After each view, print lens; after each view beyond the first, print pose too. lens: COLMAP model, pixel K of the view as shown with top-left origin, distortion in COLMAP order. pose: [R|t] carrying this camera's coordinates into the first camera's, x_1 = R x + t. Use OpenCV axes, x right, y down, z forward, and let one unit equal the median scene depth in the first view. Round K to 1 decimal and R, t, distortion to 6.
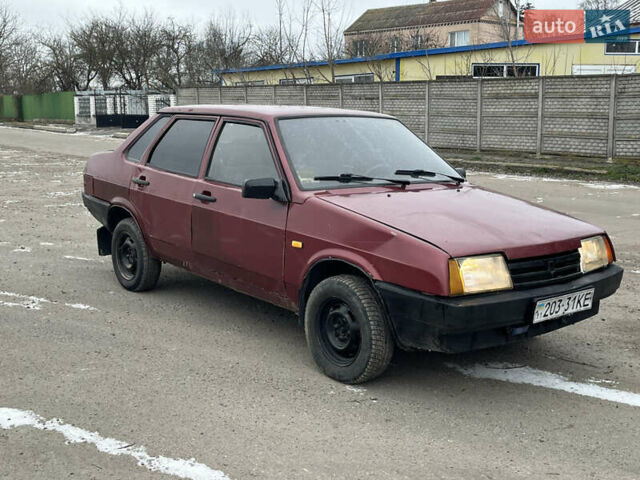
lens RADIAL K [[764.2, 0, 320.1], [0, 764.2, 244.9], [0, 0, 1]] dist [0.040831, 0.000000]
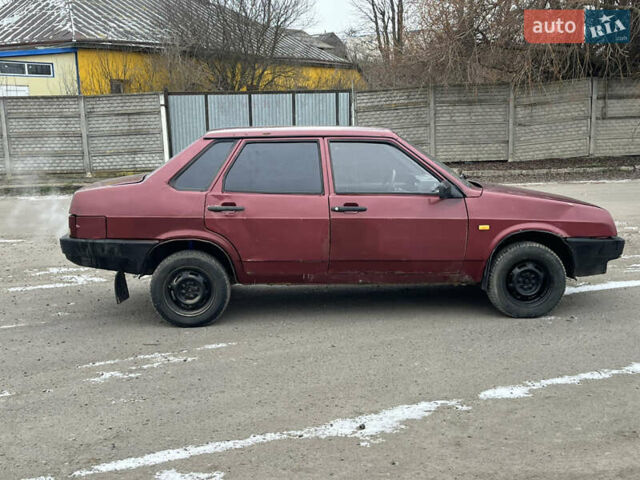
lens RADIAL K [[764.2, 0, 320.6], [0, 764.2, 240.6], [0, 0, 1]] dist [0.040831, 0.000000]
pose [[0.606977, -0.150137, 0.780409, -1.169040], [0.172819, 0.983429, 0.054782, -0.094138], [-0.775702, 0.101618, 0.622865, 0.377781]]
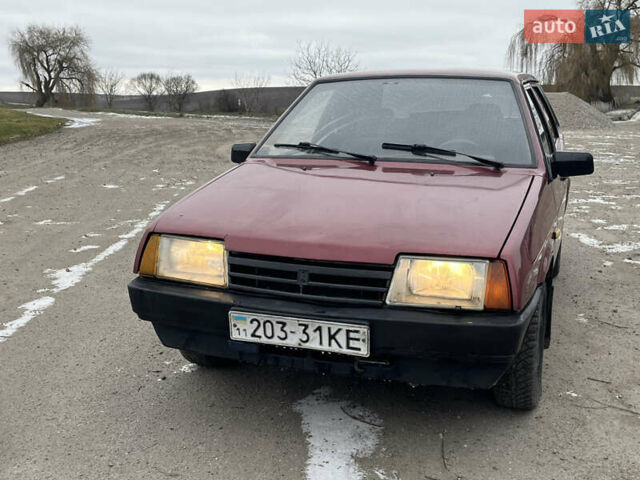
lens RADIAL K [[764.2, 0, 309.8], [0, 764.2, 237.2], [0, 0, 1]] dist [0.040831, 0.000000]
pose [[0.495416, 0.141151, -0.857111, 0.796666], [-0.143976, 0.986405, 0.079224, -0.056332], [0.856641, 0.084154, 0.509003, 0.569846]]
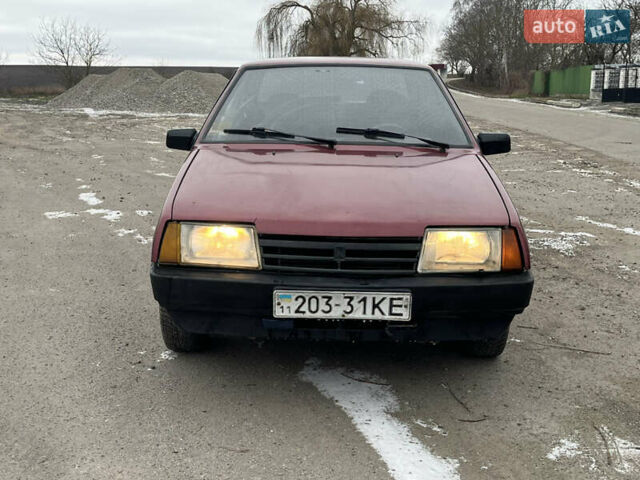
lens RADIAL K [[764.2, 0, 314.1], [0, 764.2, 235.0], [0, 0, 1]] dist [0.040831, 0.000000]
pose [[0.752279, 0.122261, -0.647401, 0.681110], [-0.112087, 0.992056, 0.057103, -0.026348], [0.649240, 0.029609, 0.760007, 0.359762]]
